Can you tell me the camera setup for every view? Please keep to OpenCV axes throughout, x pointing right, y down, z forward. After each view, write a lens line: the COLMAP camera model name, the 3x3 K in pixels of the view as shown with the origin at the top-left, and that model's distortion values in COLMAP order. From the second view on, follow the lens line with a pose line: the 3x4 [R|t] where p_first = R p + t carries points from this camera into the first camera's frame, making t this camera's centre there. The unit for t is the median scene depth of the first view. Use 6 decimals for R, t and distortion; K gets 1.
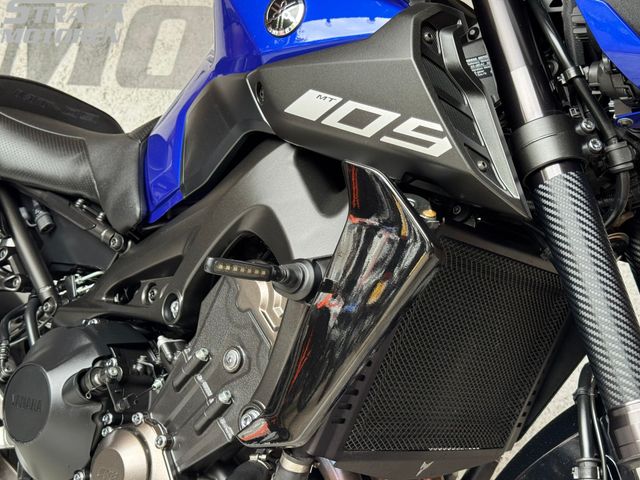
lens RADIAL K [[910.1, 0, 317.9], [0, 910.1, 239.6], [0, 0, 1]] dist [0.117926, 0.000000]
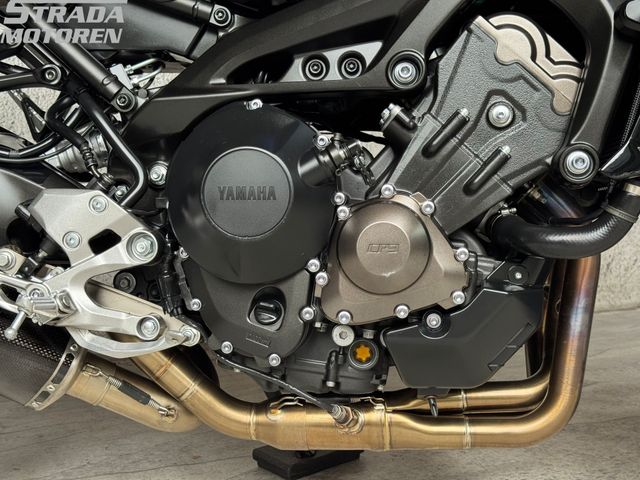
lens RADIAL K [[910.1, 0, 320.6], [0, 910.1, 238.5], [0, 0, 1]] dist [0.117926, 0.000000]
pose [[0.807479, -0.132050, 0.574927, -0.797353], [0.046331, 0.985809, 0.161351, 0.088896], [-0.588074, -0.103650, 0.802138, 0.282317]]
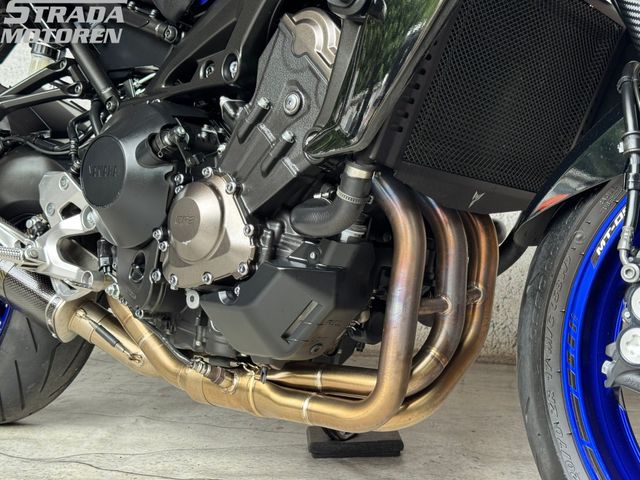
lens RADIAL K [[910.1, 0, 320.1], [0, 910.1, 240.5], [0, 0, 1]] dist [0.117926, 0.000000]
pose [[0.997879, -0.054856, -0.035045, -0.030546], [0.057543, 0.995058, 0.080928, 0.194564], [0.030432, -0.082773, 0.996104, -0.071403]]
